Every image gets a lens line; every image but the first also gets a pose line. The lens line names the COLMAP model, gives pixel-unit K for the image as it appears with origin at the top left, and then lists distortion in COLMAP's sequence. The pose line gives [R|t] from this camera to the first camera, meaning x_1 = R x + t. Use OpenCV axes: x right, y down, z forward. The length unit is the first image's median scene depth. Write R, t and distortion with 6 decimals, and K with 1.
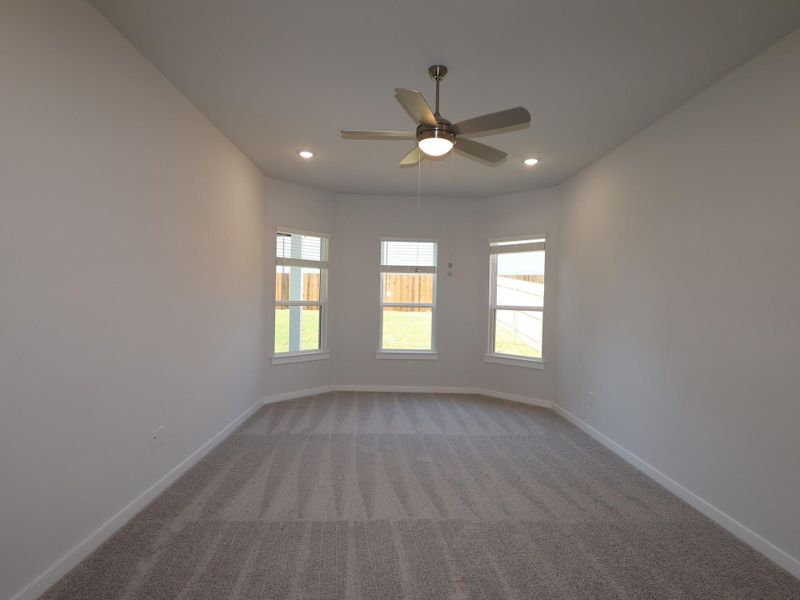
lens RADIAL K [[419.1, 0, 403.2], [0, 419.1, 301.1], [0, 0, 1]] dist [-0.000815, 0.000863]
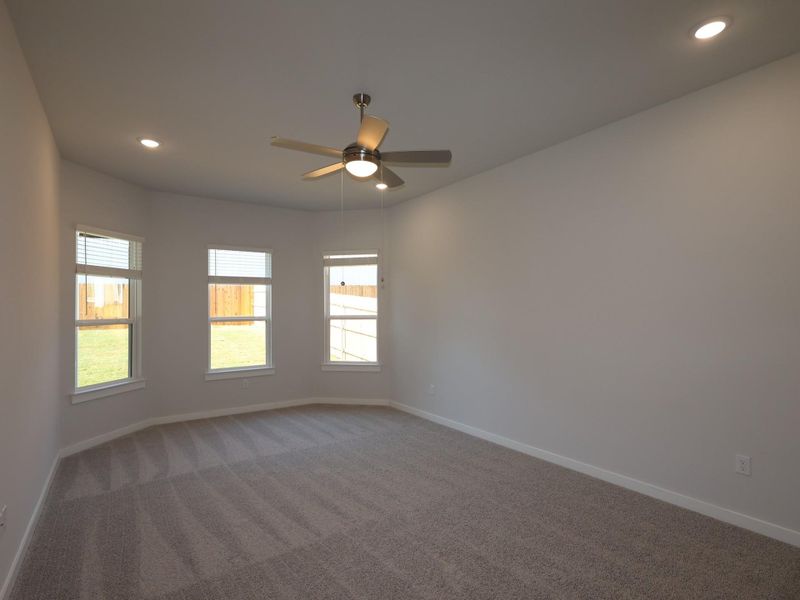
lens RADIAL K [[419.1, 0, 403.2], [0, 419.1, 301.1], [0, 0, 1]] dist [-0.000815, 0.000863]
pose [[0.841459, -0.018628, 0.540000, -0.204032], [0.031425, 0.999401, -0.014494, -0.005580], [-0.539407, 0.029165, 0.841540, 0.026224]]
